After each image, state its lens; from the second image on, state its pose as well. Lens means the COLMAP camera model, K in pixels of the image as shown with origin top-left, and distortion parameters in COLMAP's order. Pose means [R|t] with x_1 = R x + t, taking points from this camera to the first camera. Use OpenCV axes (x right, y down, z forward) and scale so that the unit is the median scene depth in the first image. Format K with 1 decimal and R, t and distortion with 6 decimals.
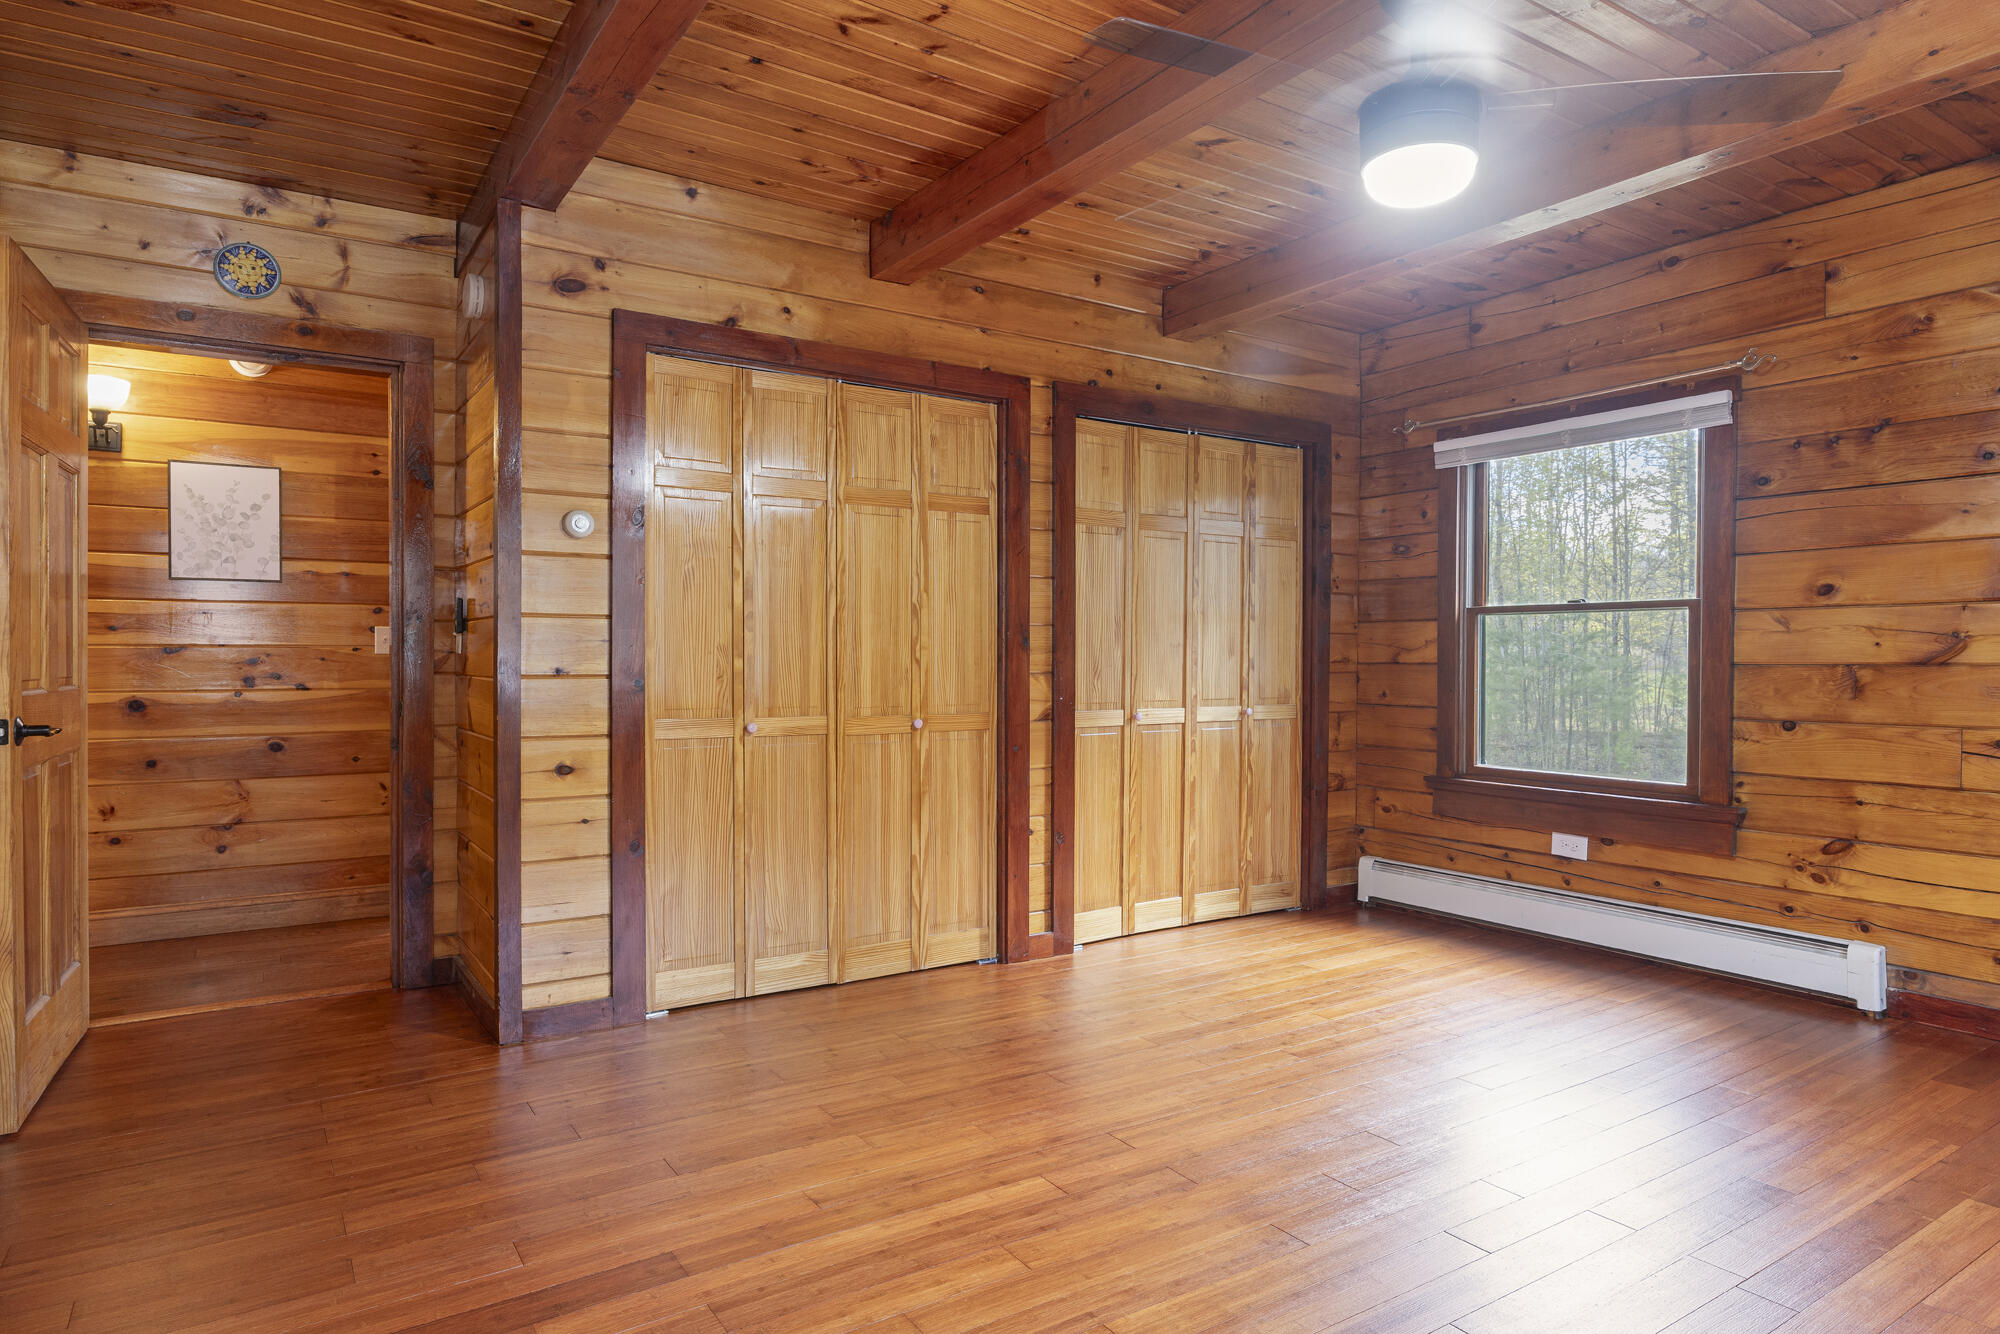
lens RADIAL K [[1085.5, 0, 988.7], [0, 1085.5, 663.8], [0, 0, 1]] dist [-0.005050, -0.000220]
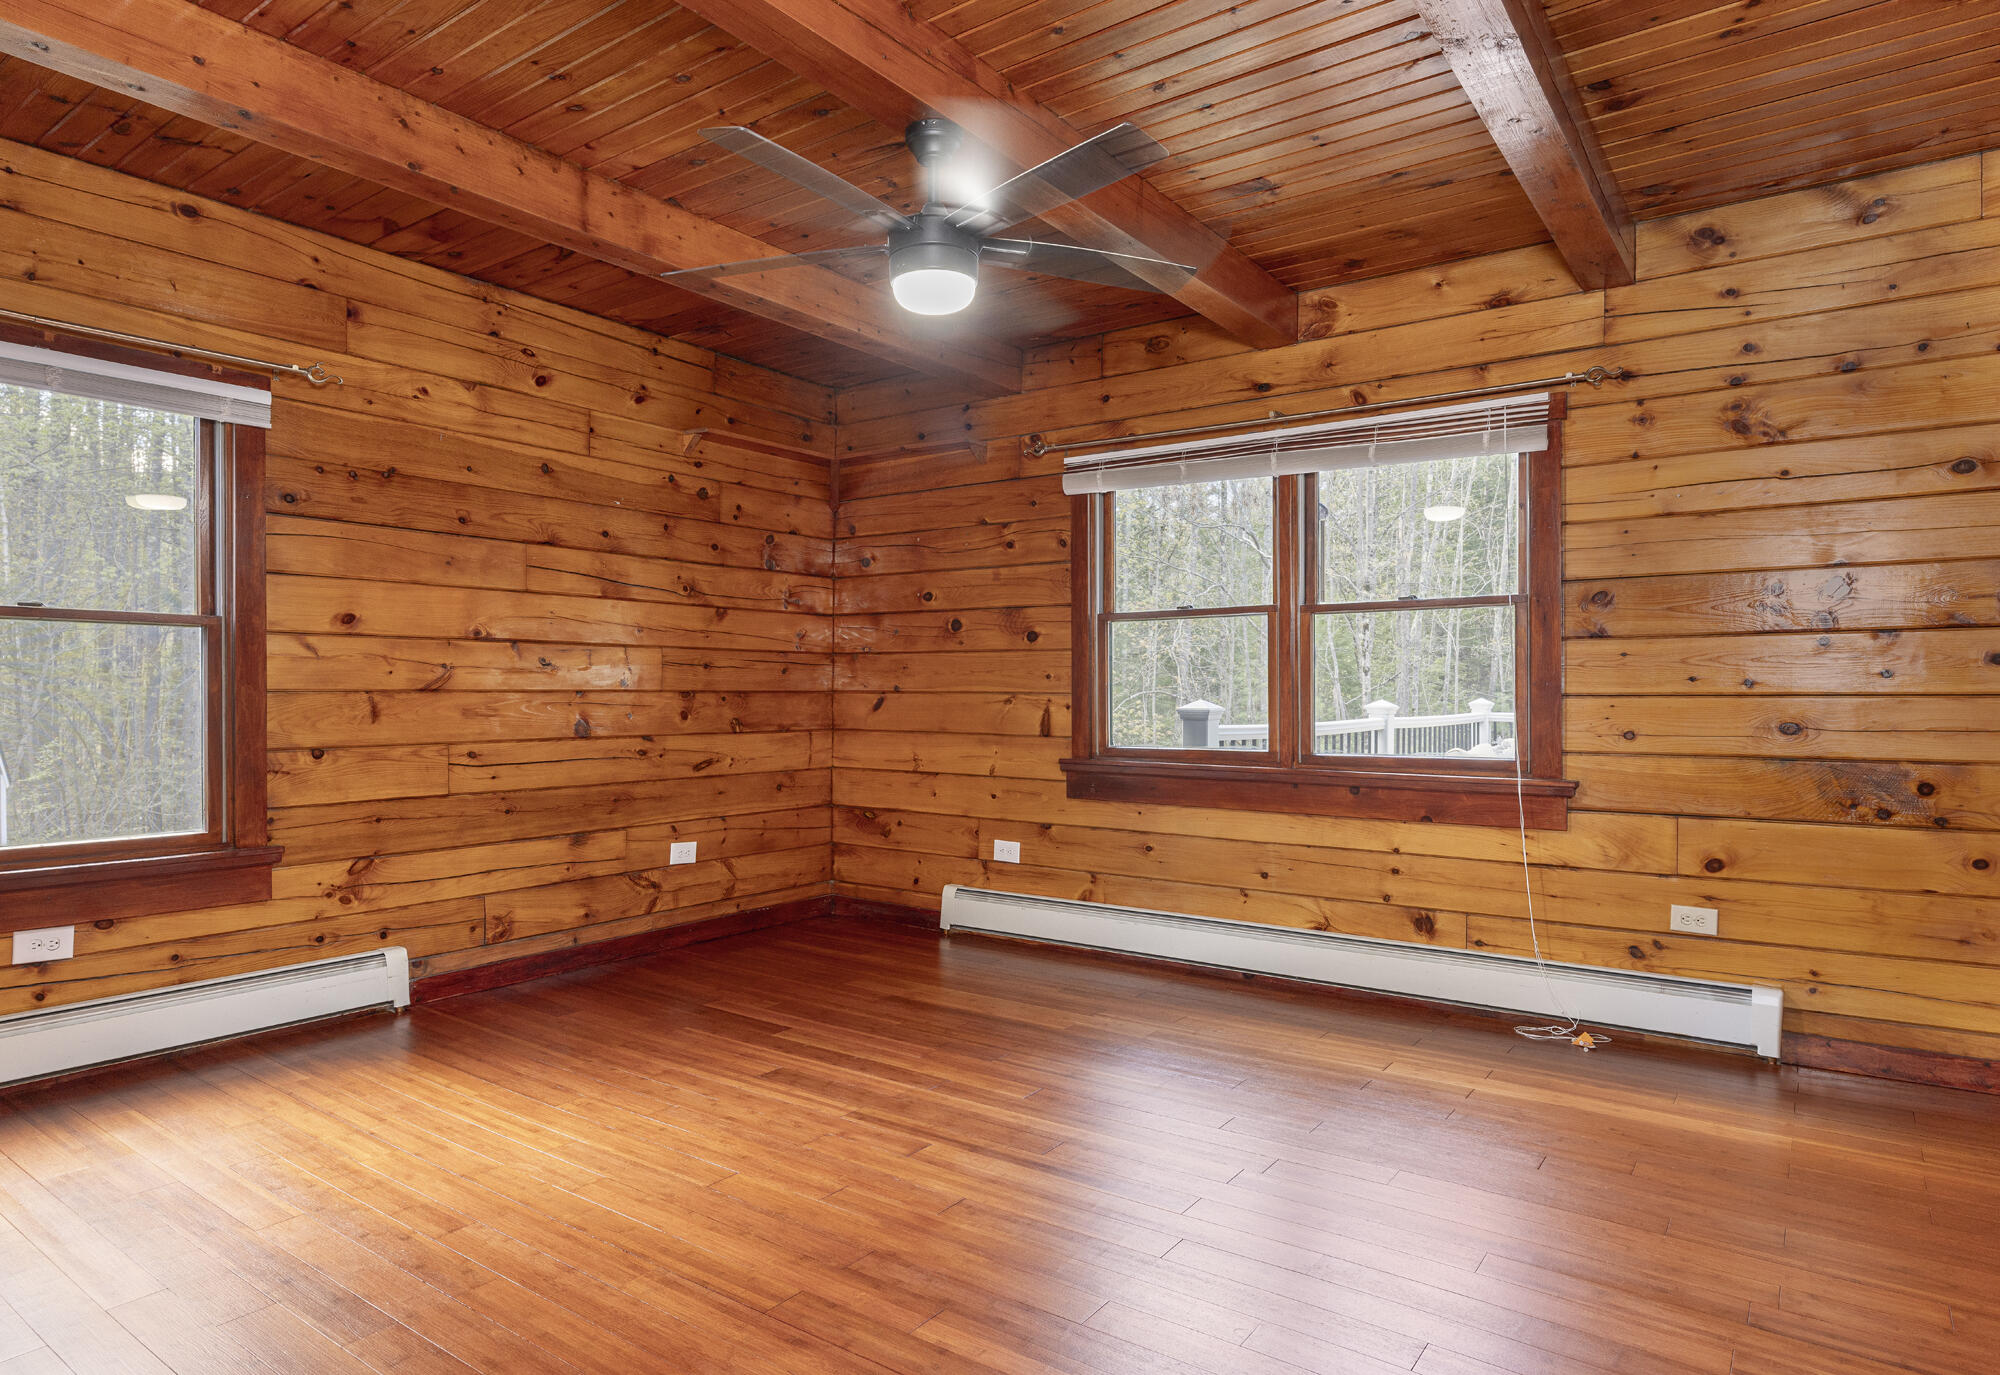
lens RADIAL K [[1126.0, 0, 1094.5], [0, 1126.0, 702.5], [0, 0, 1]] dist [0.000795, 0.000128]
pose [[-0.373985, -0.013179, 0.927341, -0.493952], [-0.000777, 0.999903, 0.013896, -0.004110], [-0.927435, 0.004477, -0.373959, 0.756784]]
